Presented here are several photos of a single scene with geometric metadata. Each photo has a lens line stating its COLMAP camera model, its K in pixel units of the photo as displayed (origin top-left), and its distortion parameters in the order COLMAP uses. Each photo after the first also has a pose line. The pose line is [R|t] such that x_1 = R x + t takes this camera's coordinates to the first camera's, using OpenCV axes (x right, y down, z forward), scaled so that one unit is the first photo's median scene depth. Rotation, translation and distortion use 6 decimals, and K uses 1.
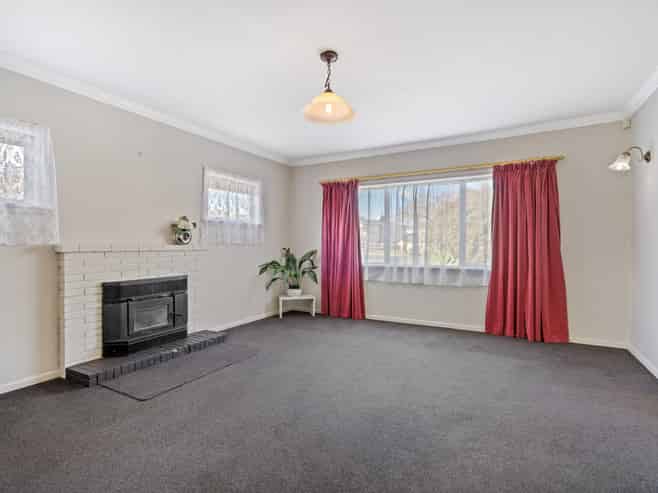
lens RADIAL K [[333.6, 0, 330.5], [0, 333.6, 246.9], [0, 0, 1]] dist [-0.006200, 0.000160]
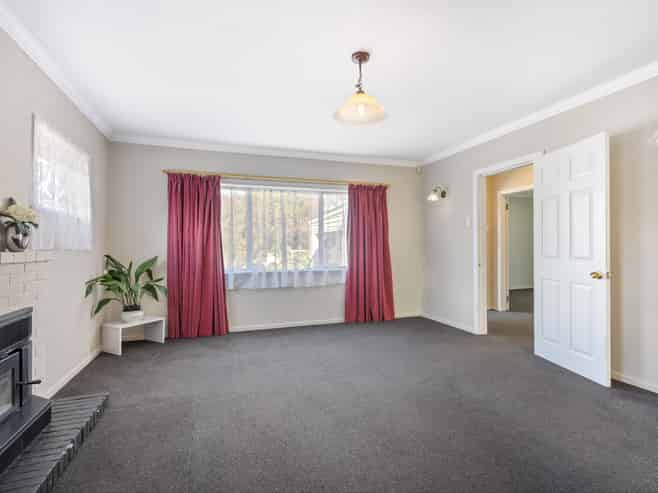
lens RADIAL K [[333.6, 0, 330.5], [0, 333.6, 246.9], [0, 0, 1]] dist [-0.006200, 0.000160]
pose [[0.661090, -0.000757, 0.750306, -0.452182], [0.011078, 0.999900, -0.008751, -0.003589], [-0.750225, 0.014097, 0.661033, 0.239482]]
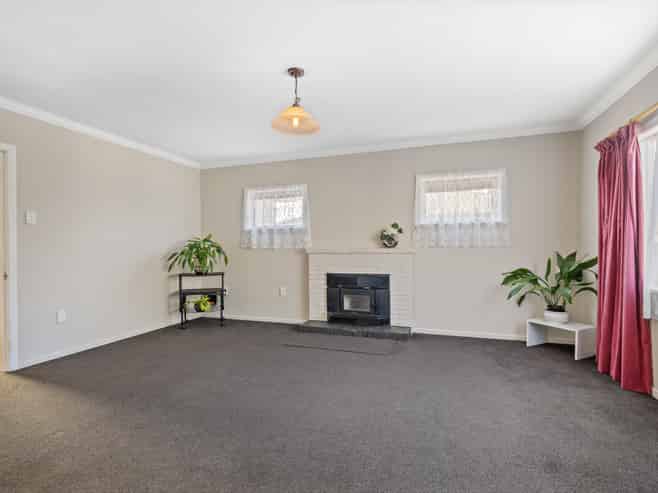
lens RADIAL K [[333.6, 0, 330.5], [0, 333.6, 246.9], [0, 0, 1]] dist [-0.006200, 0.000160]
pose [[0.174611, -0.003799, -0.984630, 0.602995], [-0.000370, 0.999992, -0.003924, -0.005694], [0.984637, 0.001050, 0.174608, 0.521504]]
